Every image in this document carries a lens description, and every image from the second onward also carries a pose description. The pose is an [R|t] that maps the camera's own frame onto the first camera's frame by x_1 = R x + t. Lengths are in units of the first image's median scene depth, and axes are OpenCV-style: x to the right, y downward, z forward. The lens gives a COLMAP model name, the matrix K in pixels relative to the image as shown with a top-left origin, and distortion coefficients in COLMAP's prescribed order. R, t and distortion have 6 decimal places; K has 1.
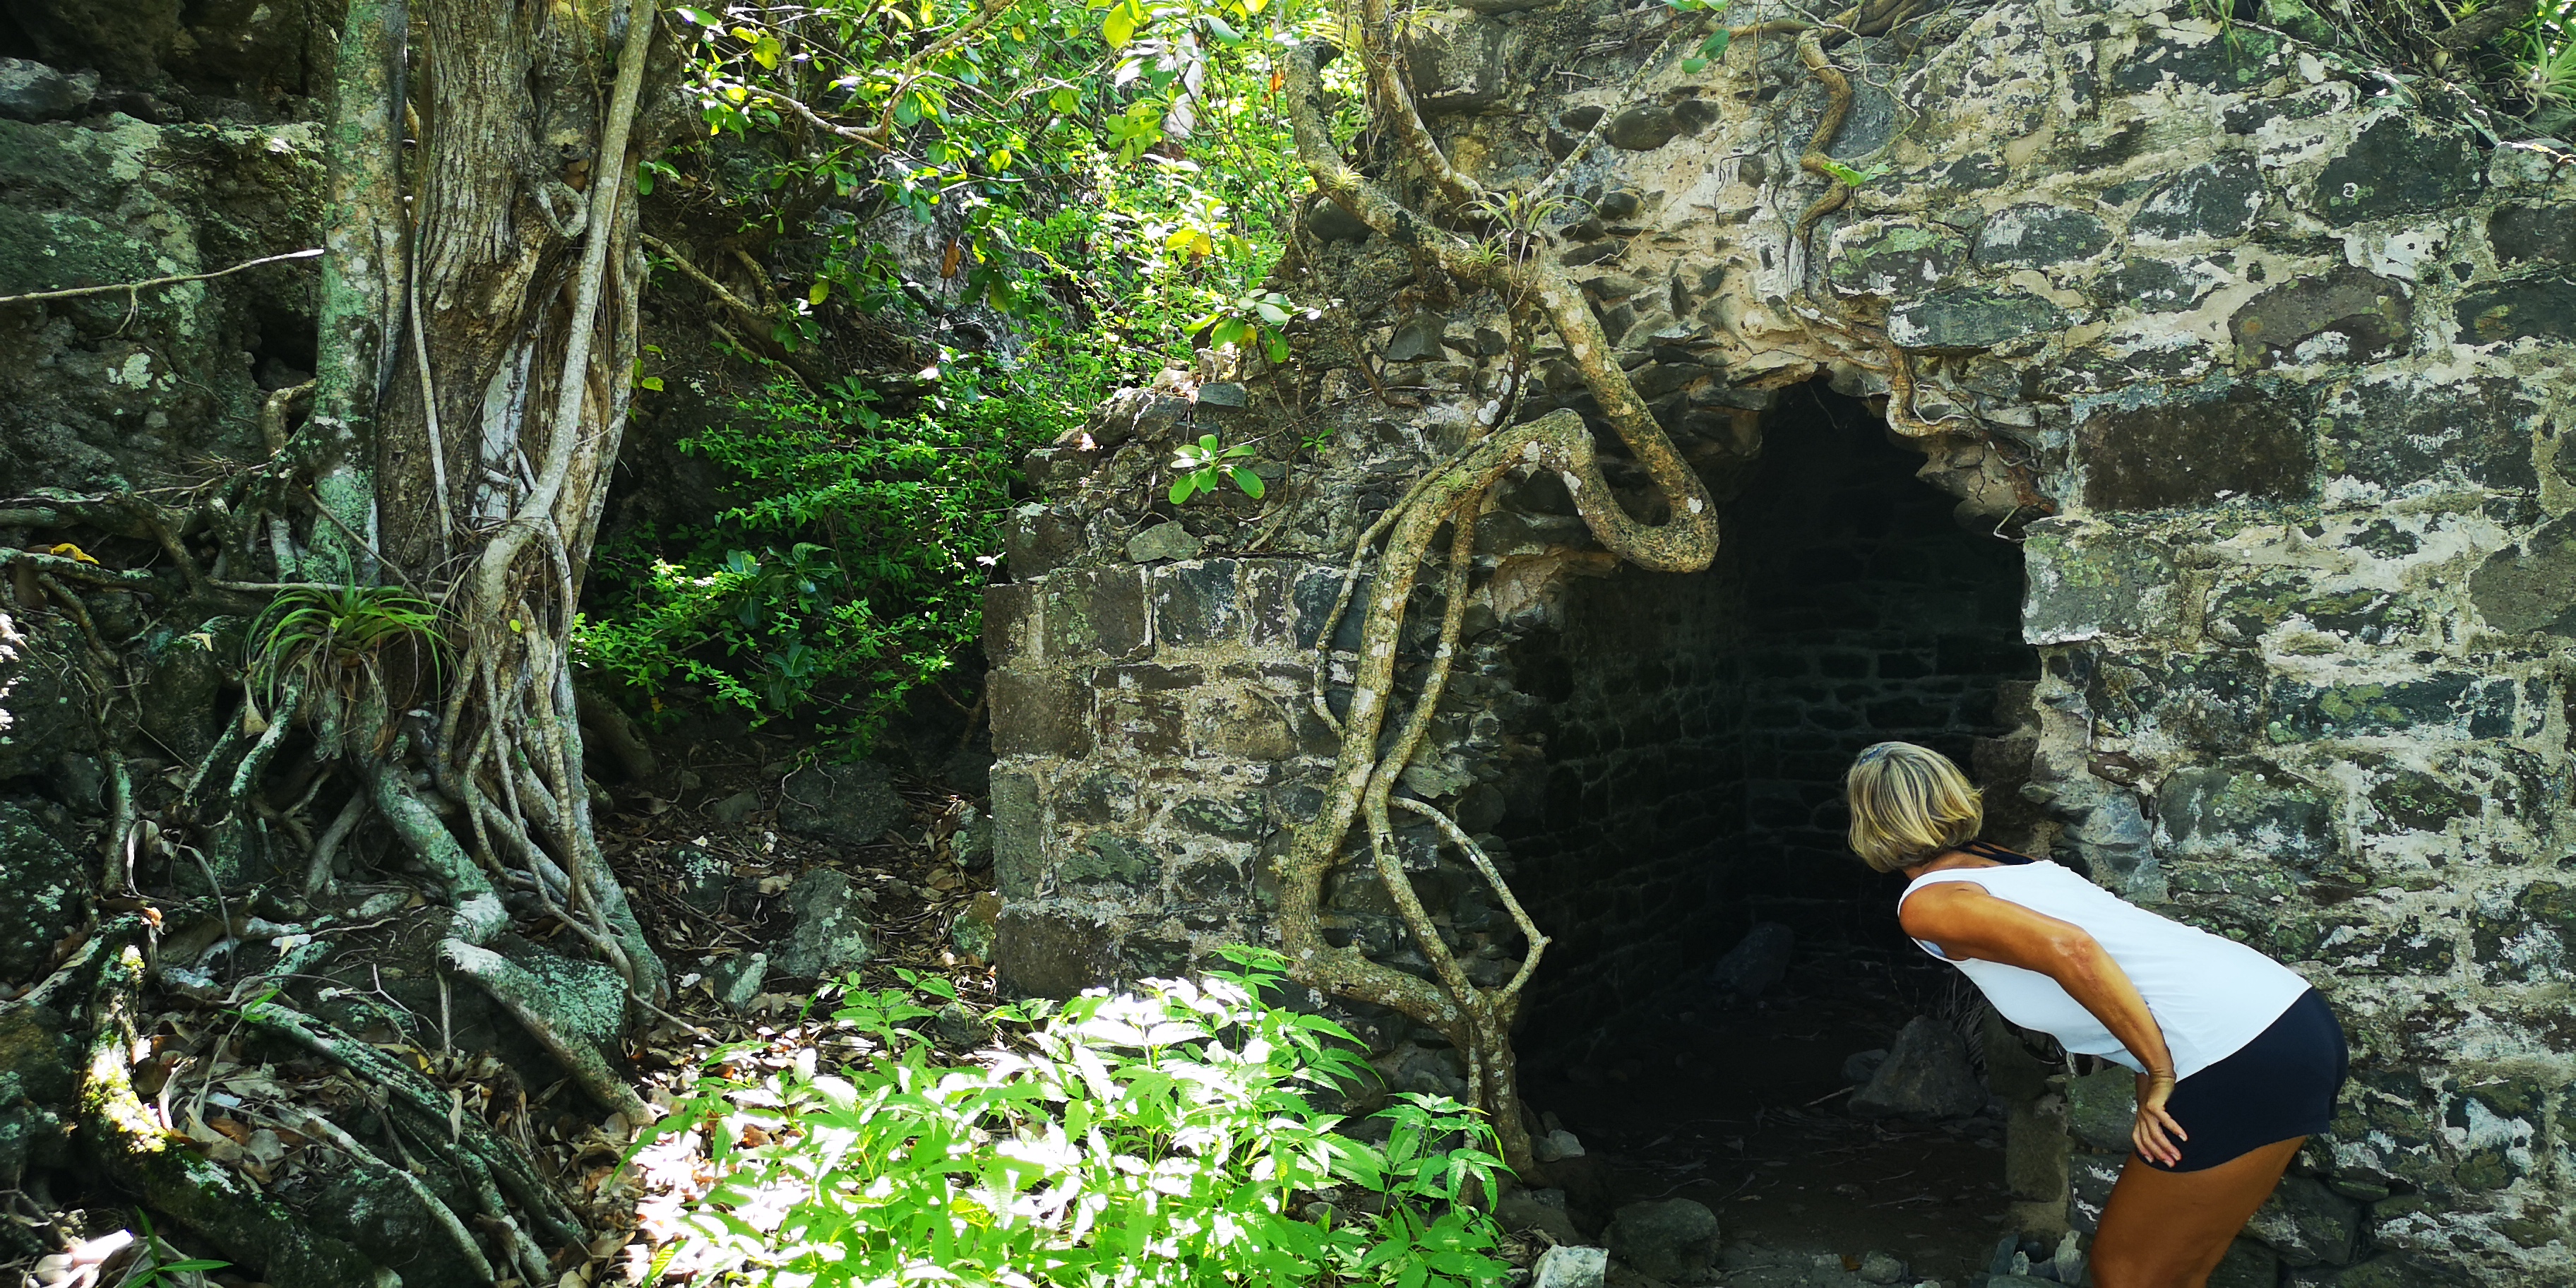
lens RADIAL K [[1937.7, 0, 1284.5], [0, 1937.7, 646.7], [0, 0, 1]] dist [0.030770, -0.029726]
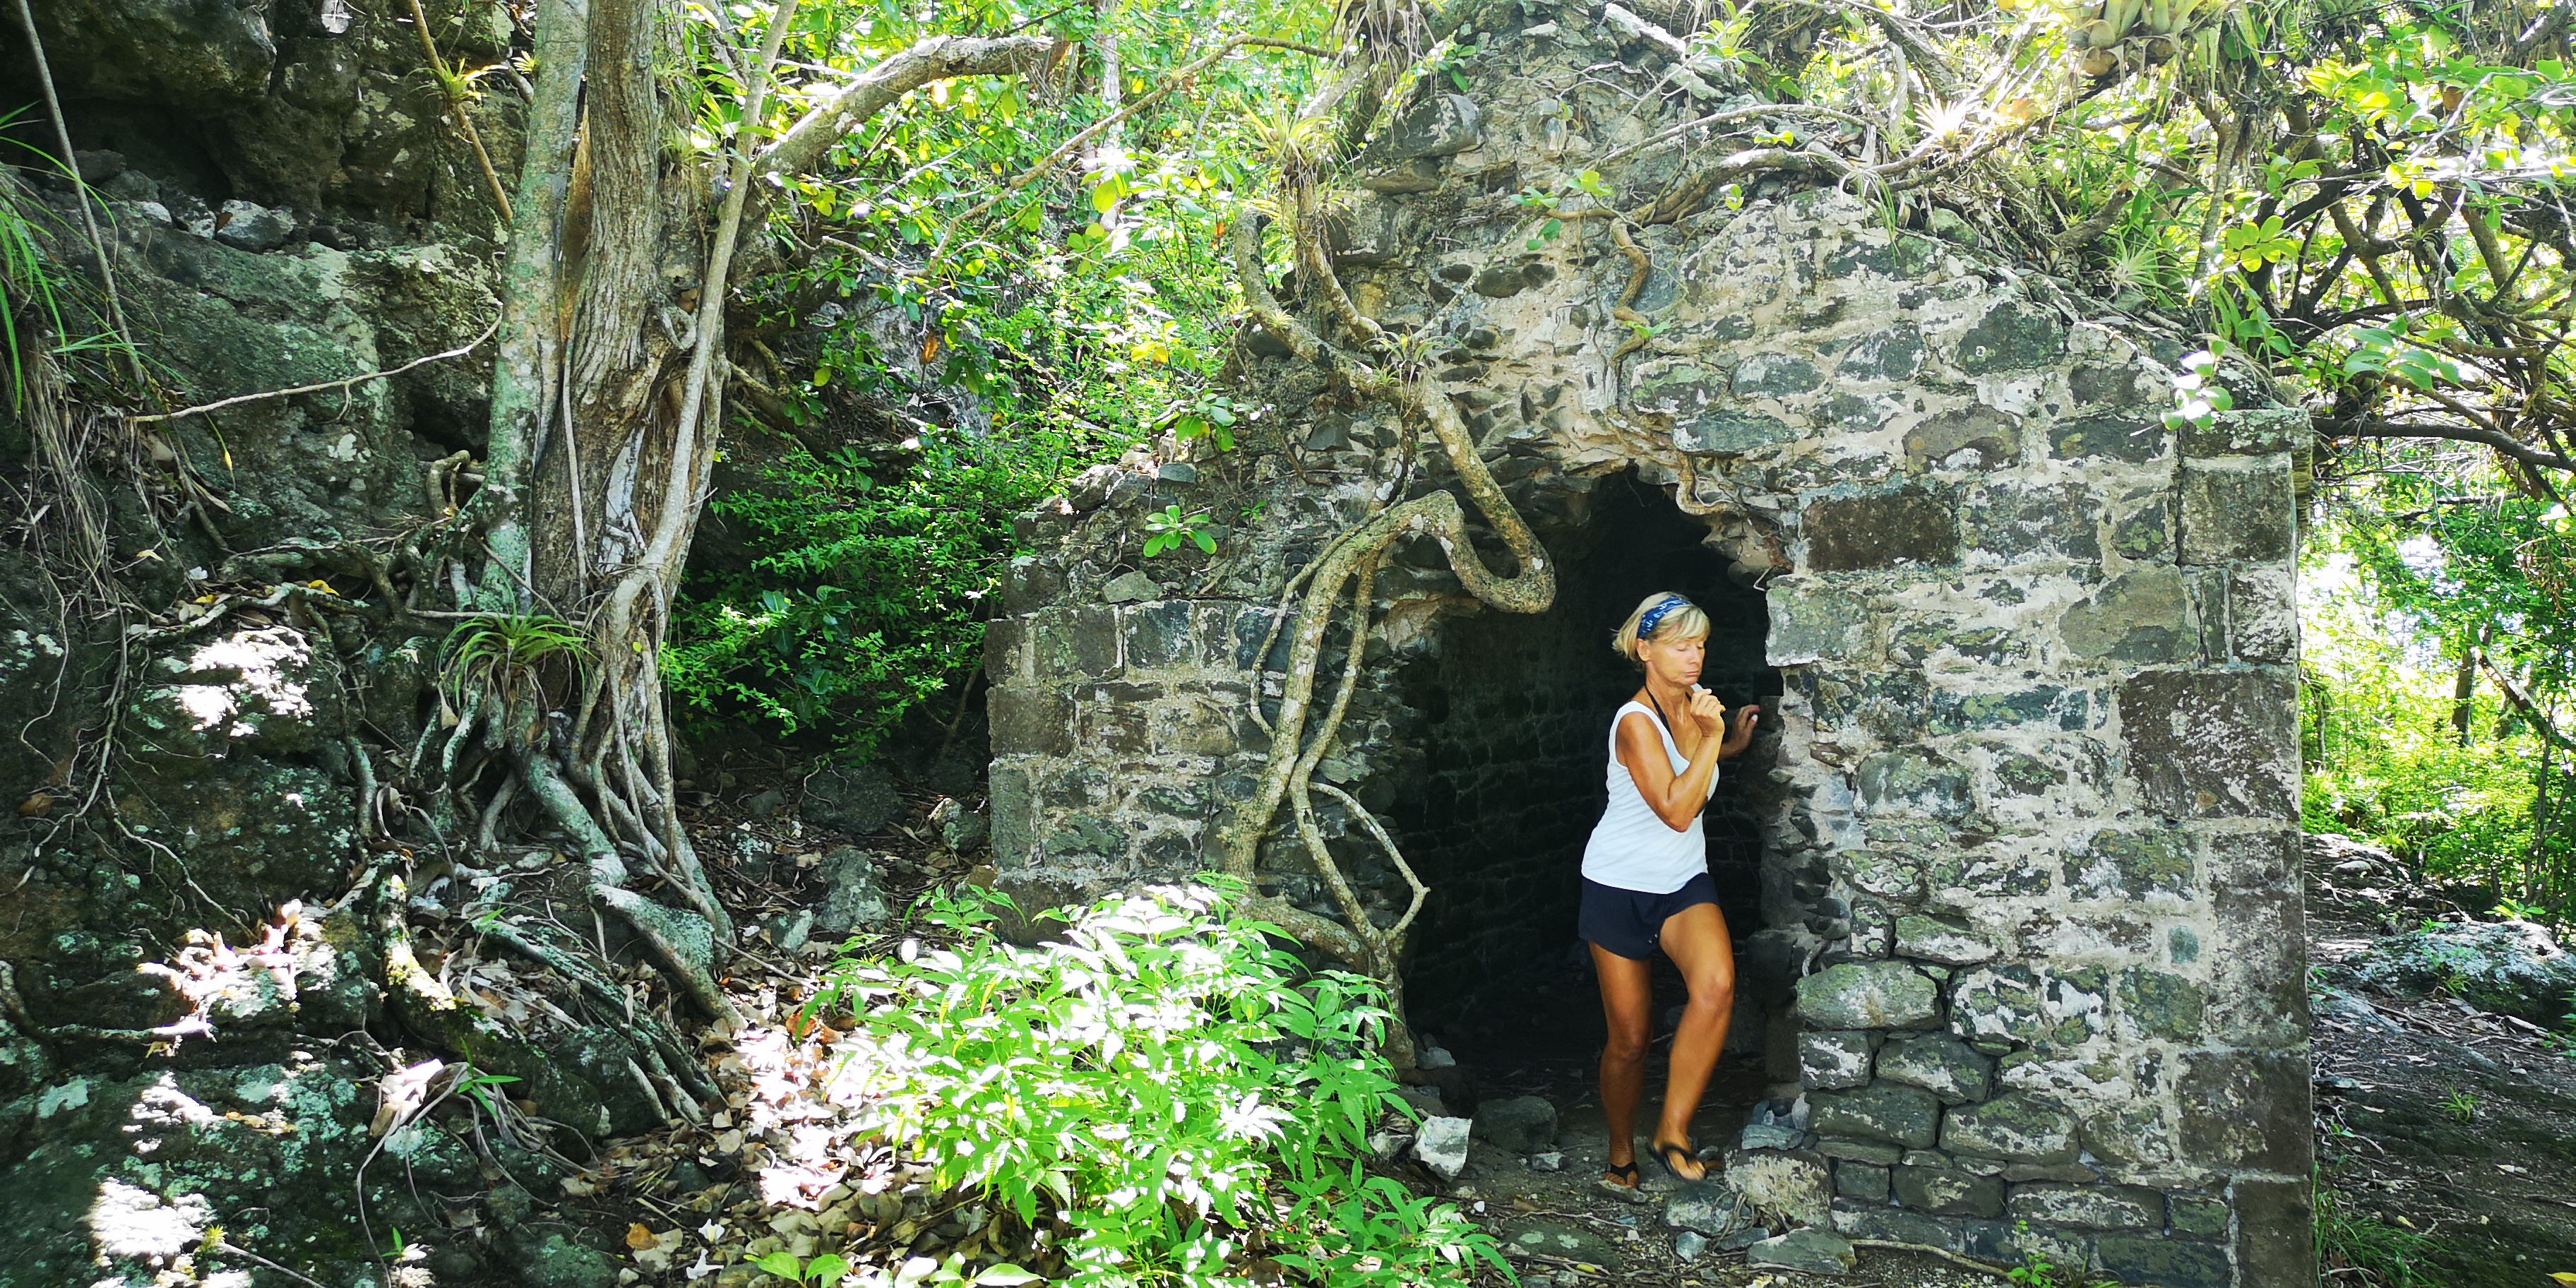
lens RADIAL K [[1937.7, 0, 1305.8], [0, 1937.7, 646.6], [0, 0, 1]] dist [0.030770, -0.029726]
pose [[0.997427, 0.007267, 0.071322, -0.044202], [-0.005422, 0.999646, -0.026030, 0.020645], [-0.071486, 0.025576, 0.997114, -0.328237]]
